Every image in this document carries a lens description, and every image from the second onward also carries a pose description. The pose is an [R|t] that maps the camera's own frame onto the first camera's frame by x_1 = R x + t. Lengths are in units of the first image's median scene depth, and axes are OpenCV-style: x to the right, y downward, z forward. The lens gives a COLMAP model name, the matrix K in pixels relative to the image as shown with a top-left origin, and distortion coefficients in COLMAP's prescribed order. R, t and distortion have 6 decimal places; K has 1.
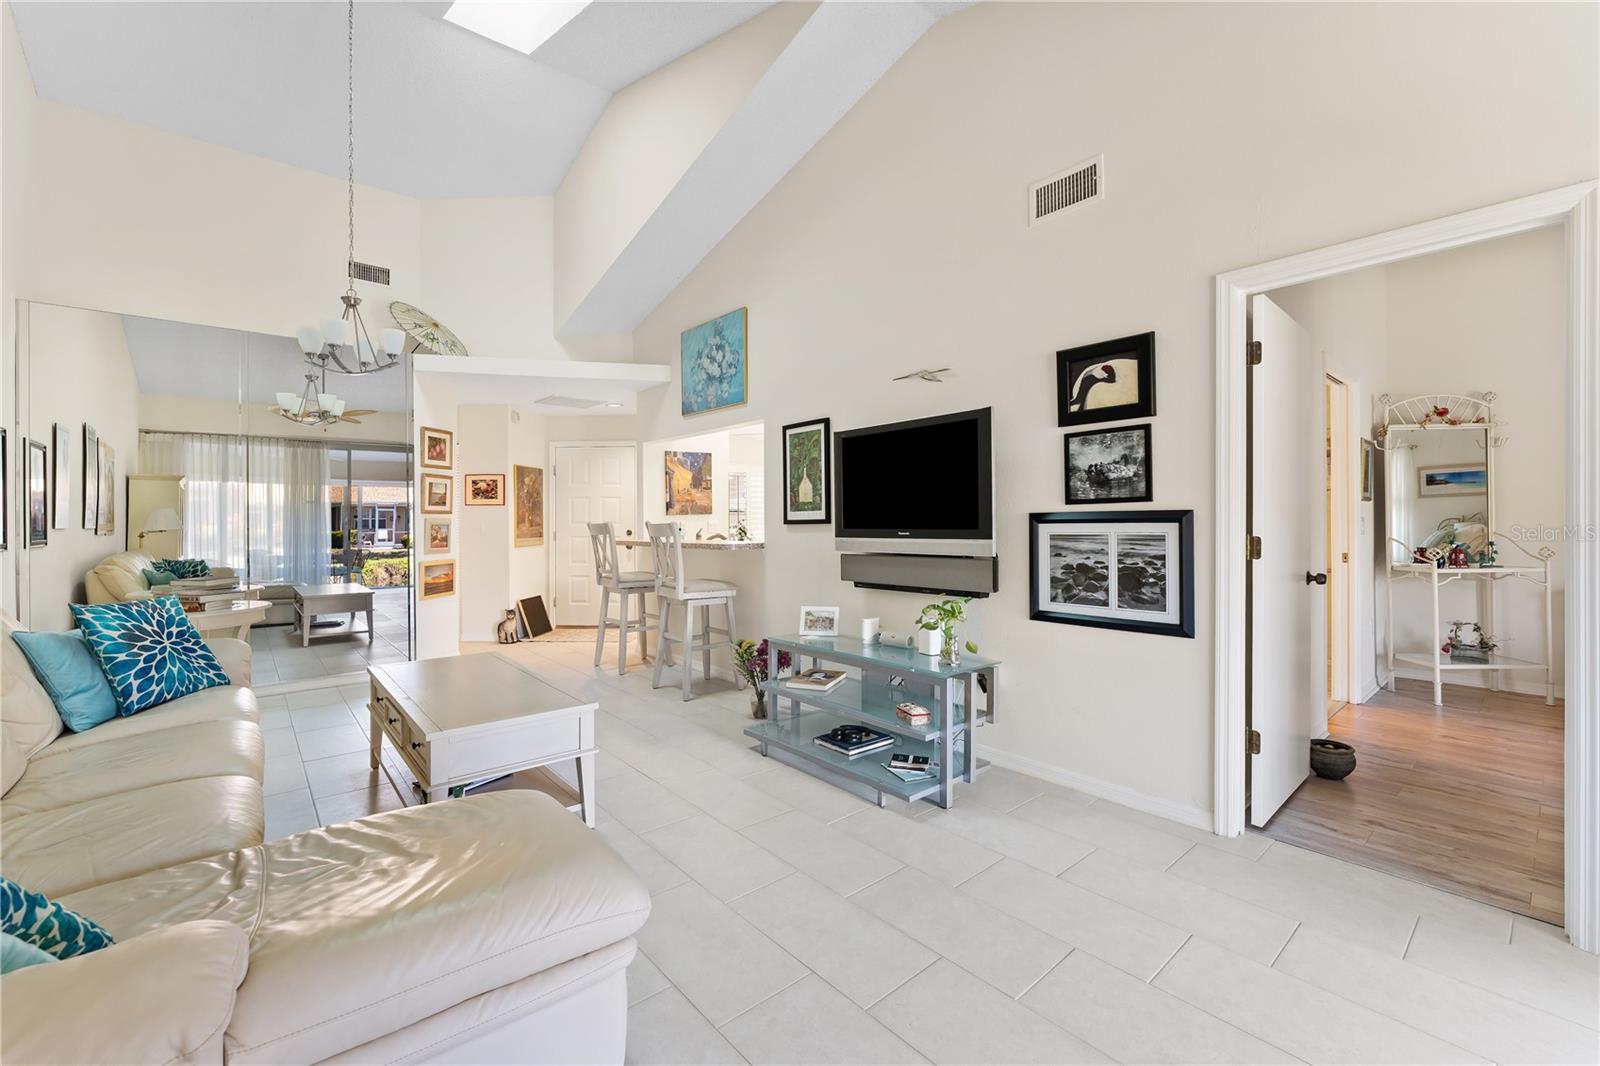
lens RADIAL K [[660.2, 0, 798.1], [0, 660.2, 509.0], [0, 0, 1]] dist [-0.001832, -0.000144]
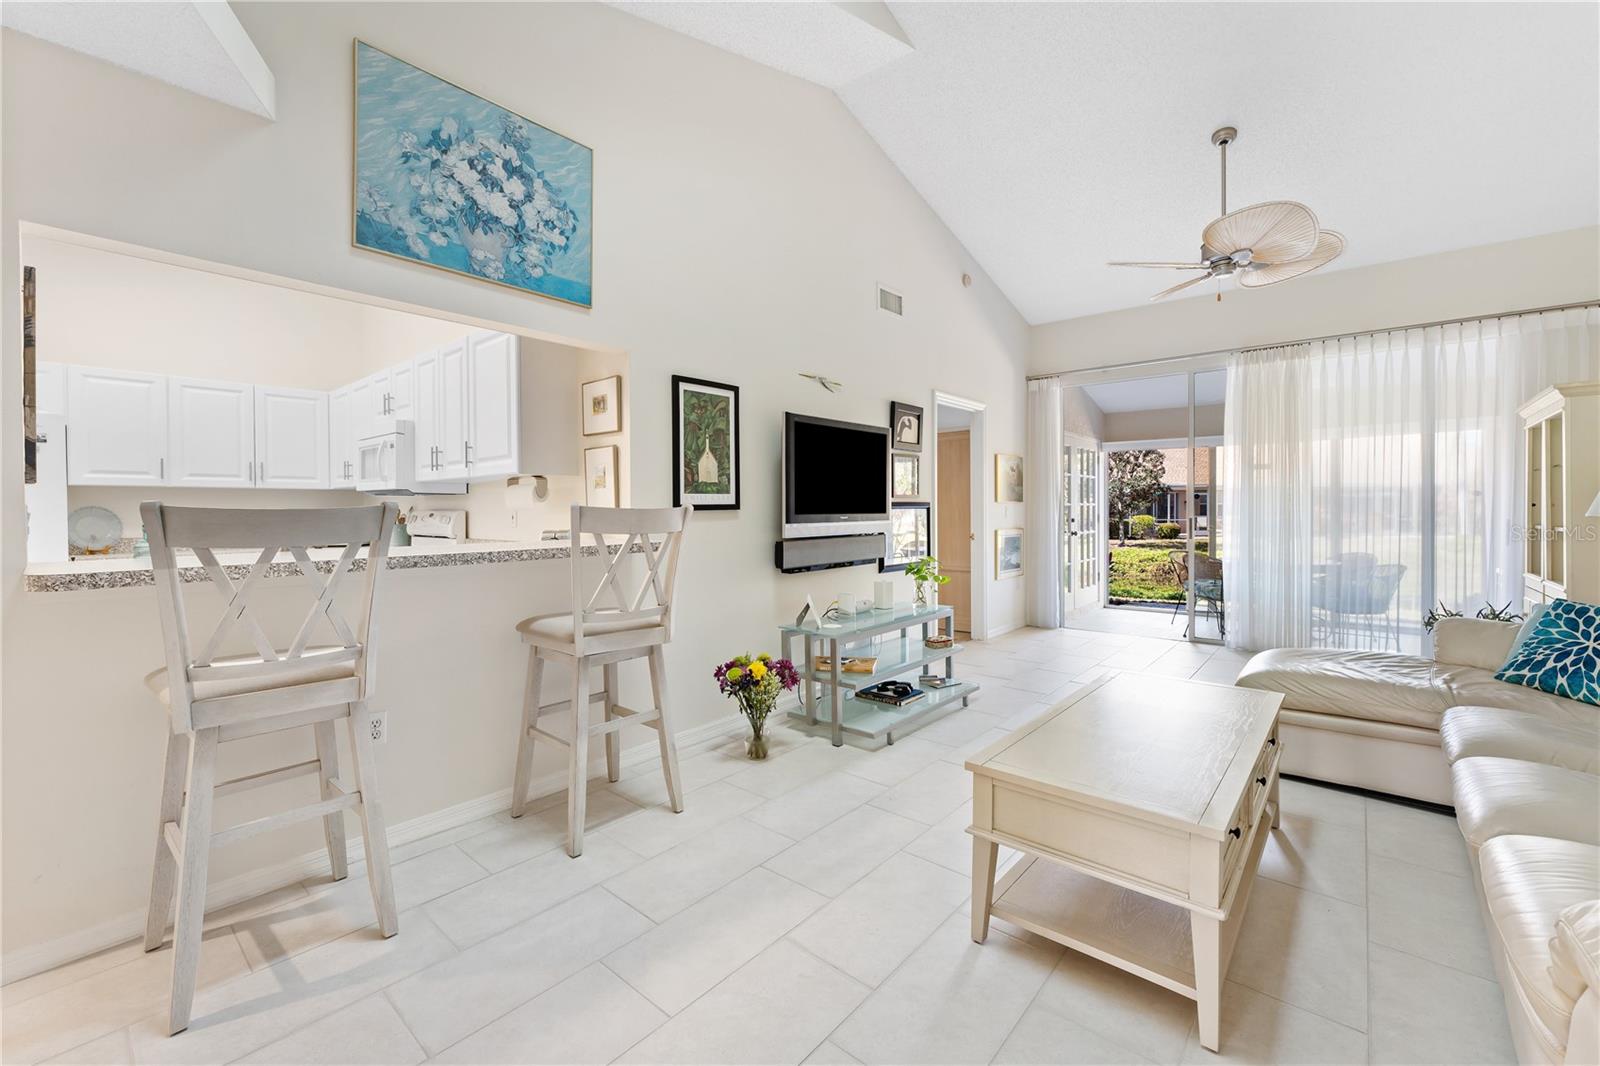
lens RADIAL K [[656.9, 0, 795.5], [0, 656.9, 519.3], [0, 0, 1]] dist [-0.001736, -0.000085]
pose [[-0.150483, -0.004833, 0.988601, -0.775640], [-0.010619, 0.999938, 0.003272, 0.030052], [-0.988556, -0.010005, -0.150525, 0.997795]]
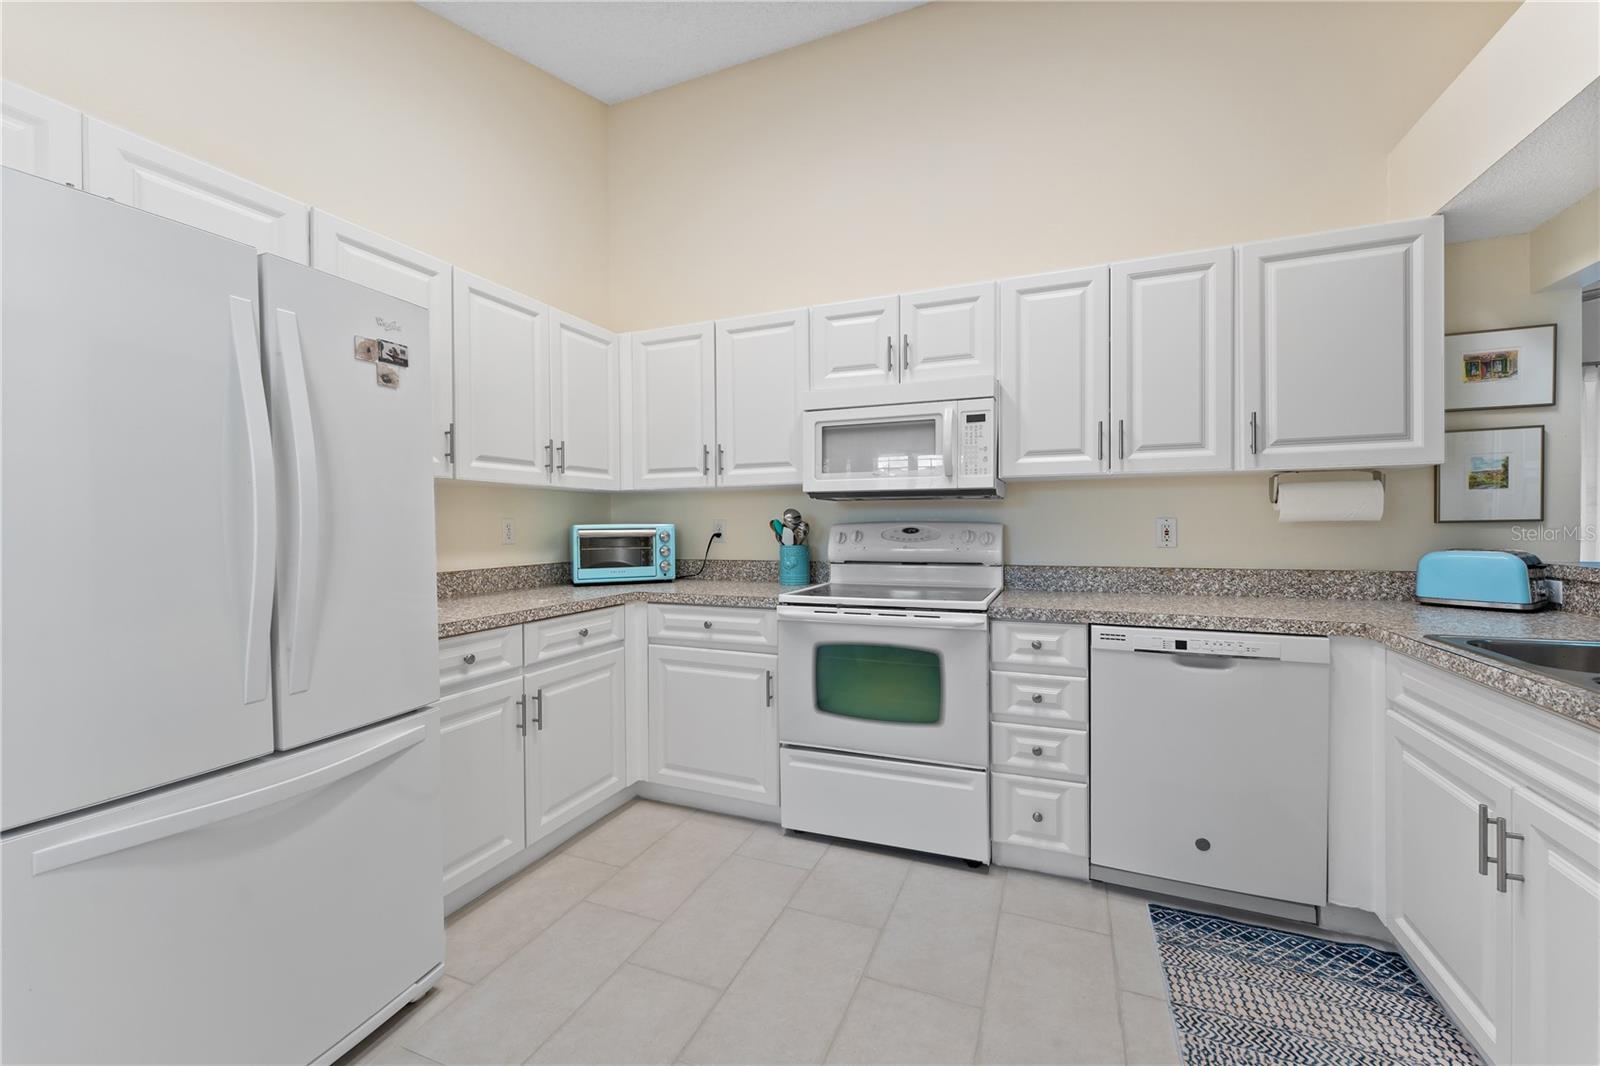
lens RADIAL K [[634.8, 0, 797.2], [0, 634.8, 535.4], [0, 0, 1]] dist [0.000348, 0.000102]
pose [[-0.454822, 0.001756, 0.890581, -0.206768], [-0.005261, 0.999975, -0.004658, 0.040646], [-0.890567, -0.006804, -0.454801, 1.796714]]
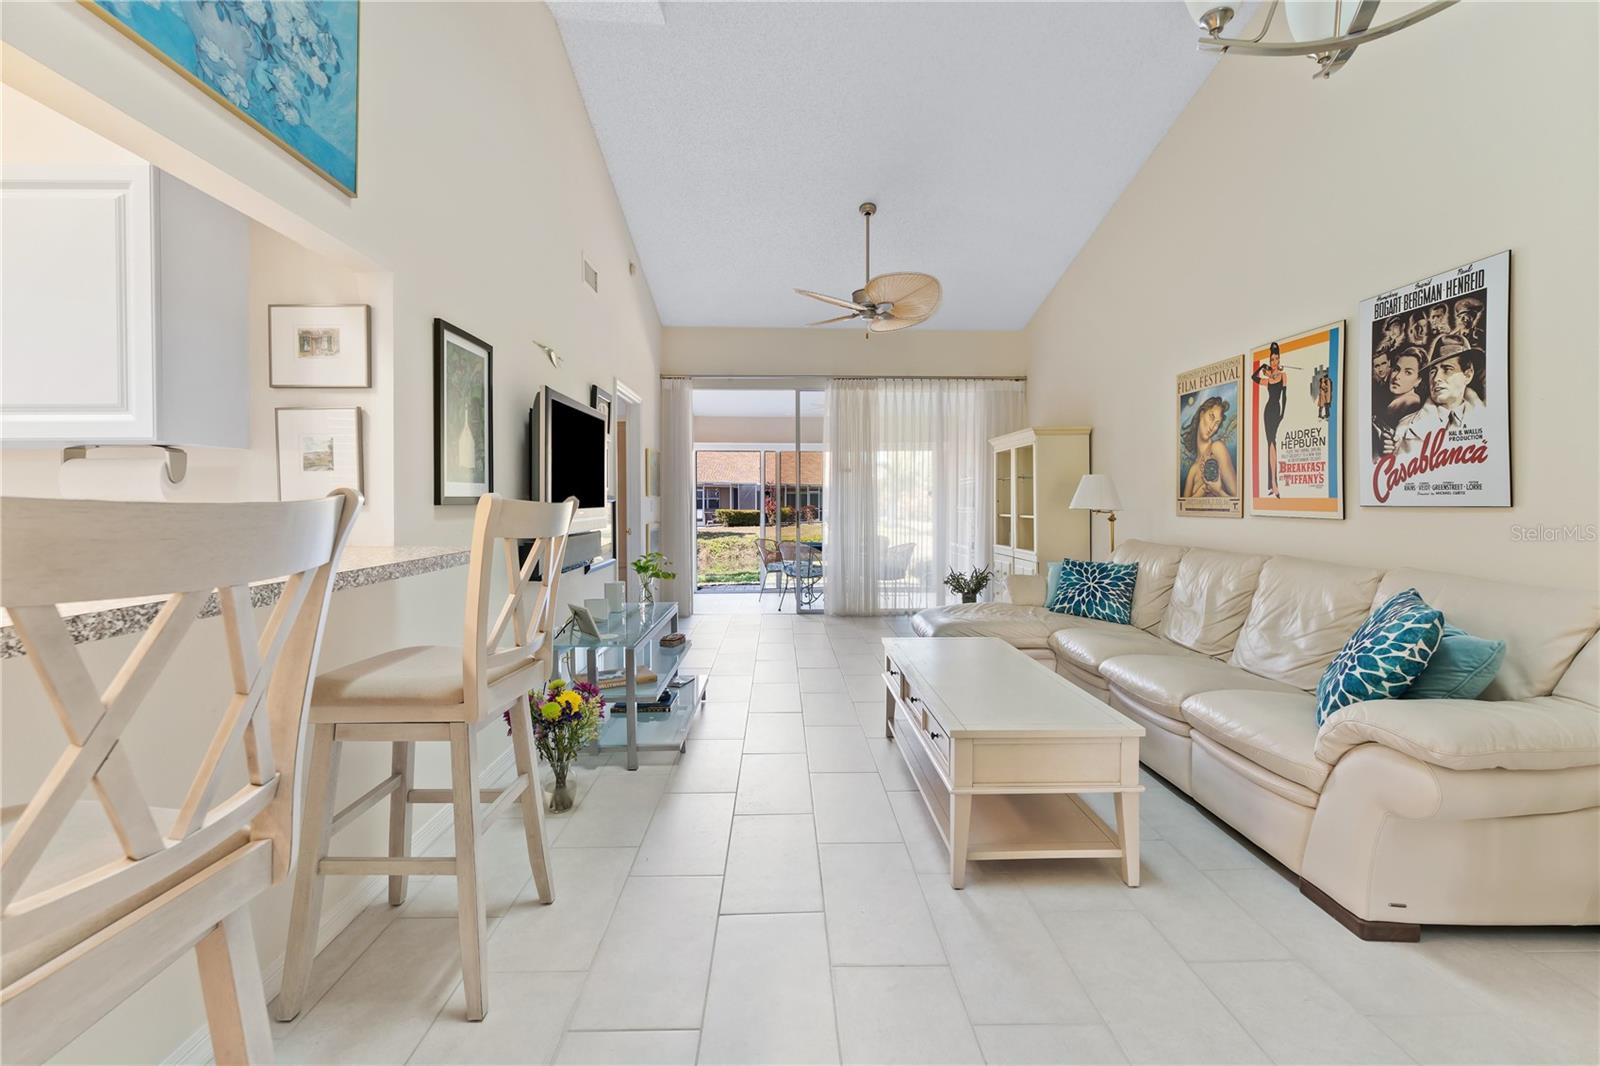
lens RADIAL K [[660.2, 0, 798.1], [0, 660.2, 509.0], [0, 0, 1]] dist [-0.001832, -0.000144]
pose [[-0.776437, 0.004055, 0.630182, -0.591349], [-0.001392, 0.999966, -0.008149, 0.031422], [-0.630193, -0.007204, -0.776405, 1.257723]]
